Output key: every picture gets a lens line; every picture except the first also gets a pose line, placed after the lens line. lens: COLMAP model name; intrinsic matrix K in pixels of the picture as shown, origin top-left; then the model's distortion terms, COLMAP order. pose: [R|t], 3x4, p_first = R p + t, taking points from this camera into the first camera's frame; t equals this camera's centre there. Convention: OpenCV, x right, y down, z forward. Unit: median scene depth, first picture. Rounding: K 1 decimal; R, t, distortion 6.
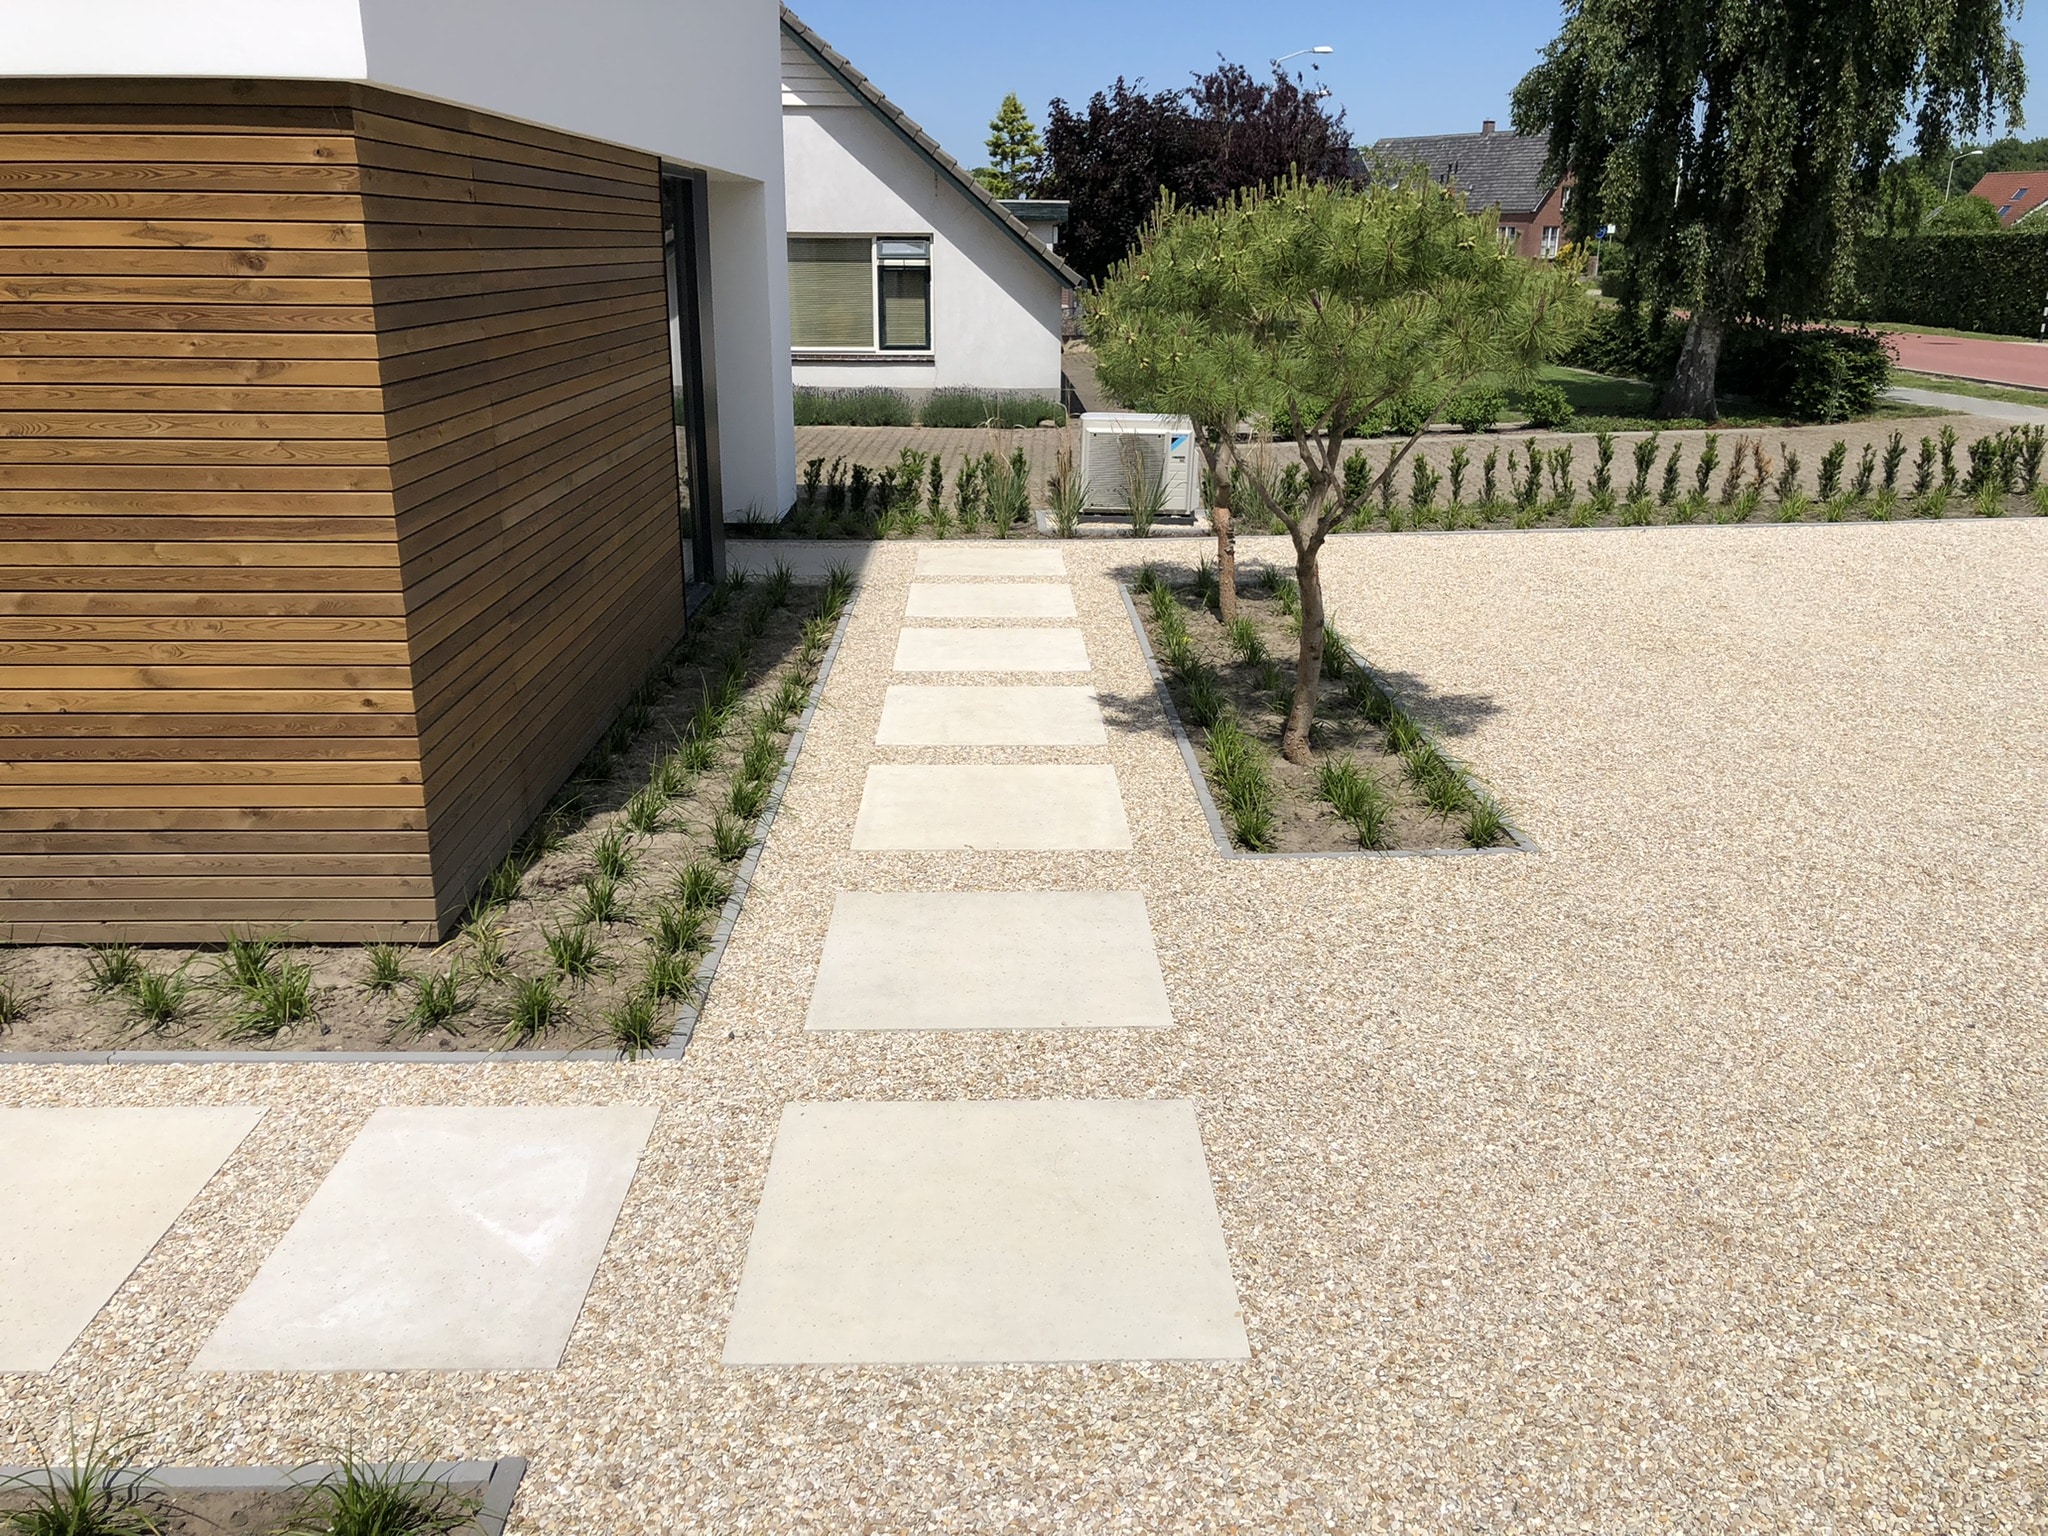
lens RADIAL K [[1662.0, 0, 1024.0], [0, 1662.0, 768.0], [0, 0, 1]] dist [0.027874, -0.004787]
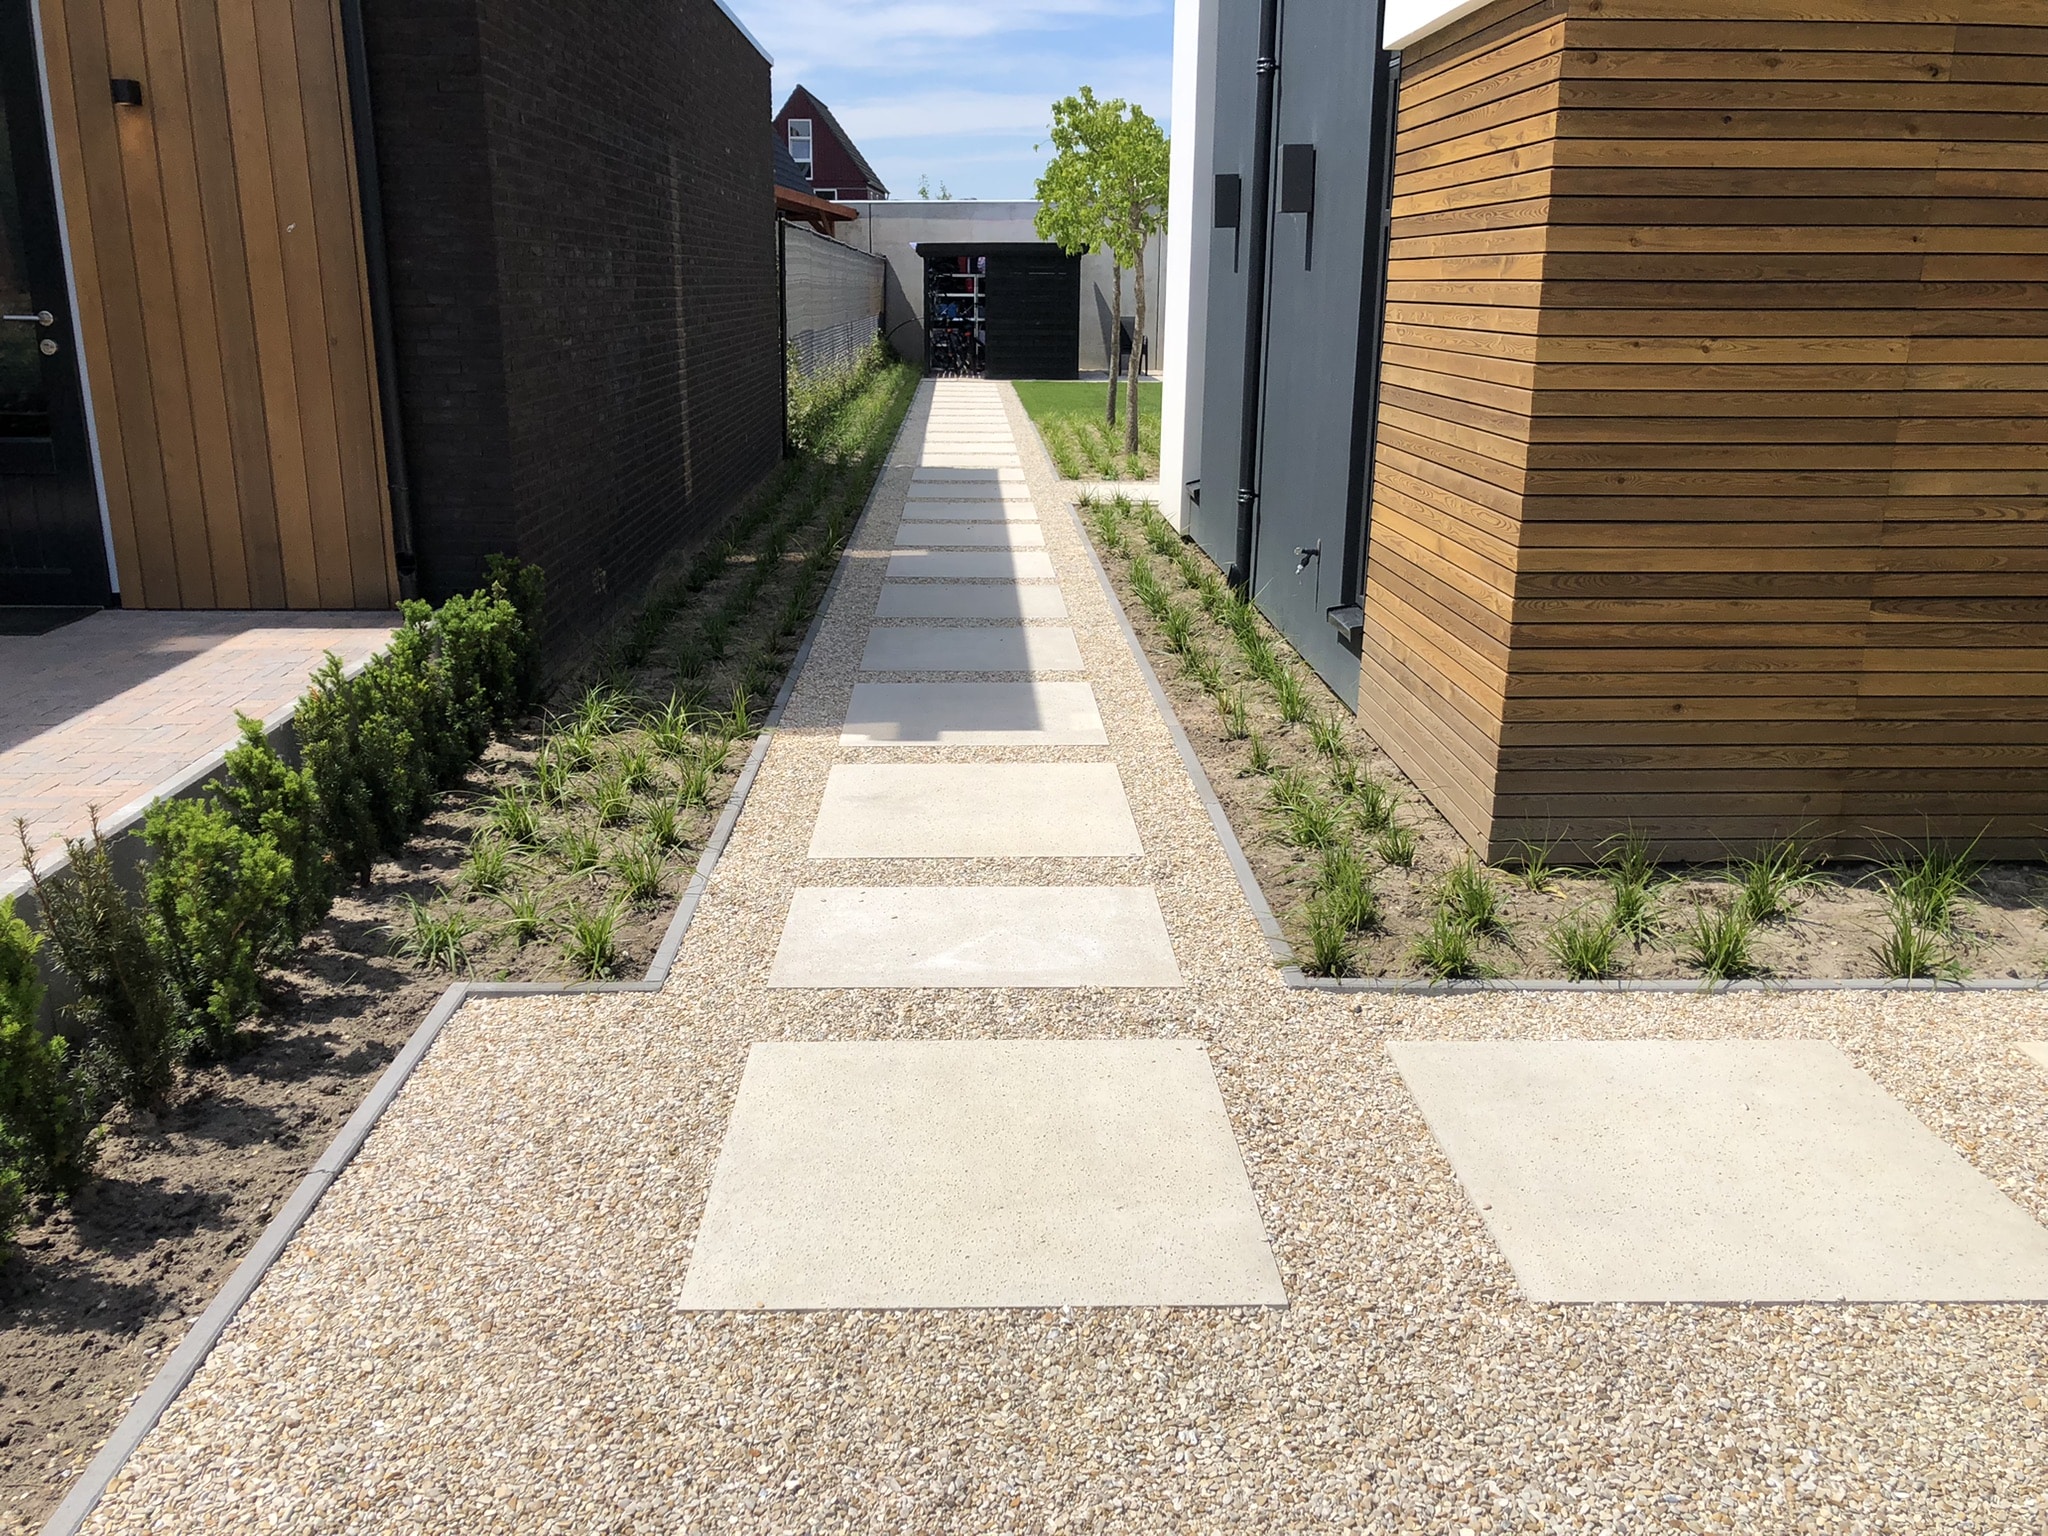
lens RADIAL K [[1662.0, 0, 1024.0], [0, 1662.0, 768.0], [0, 0, 1]] dist [0.027874, -0.004787]
pose [[0.015401, 0.272282, -0.962094, 0.658467], [-0.308824, 0.916459, 0.254423, -0.129322], [0.950995, 0.293199, 0.098202, 0.737873]]
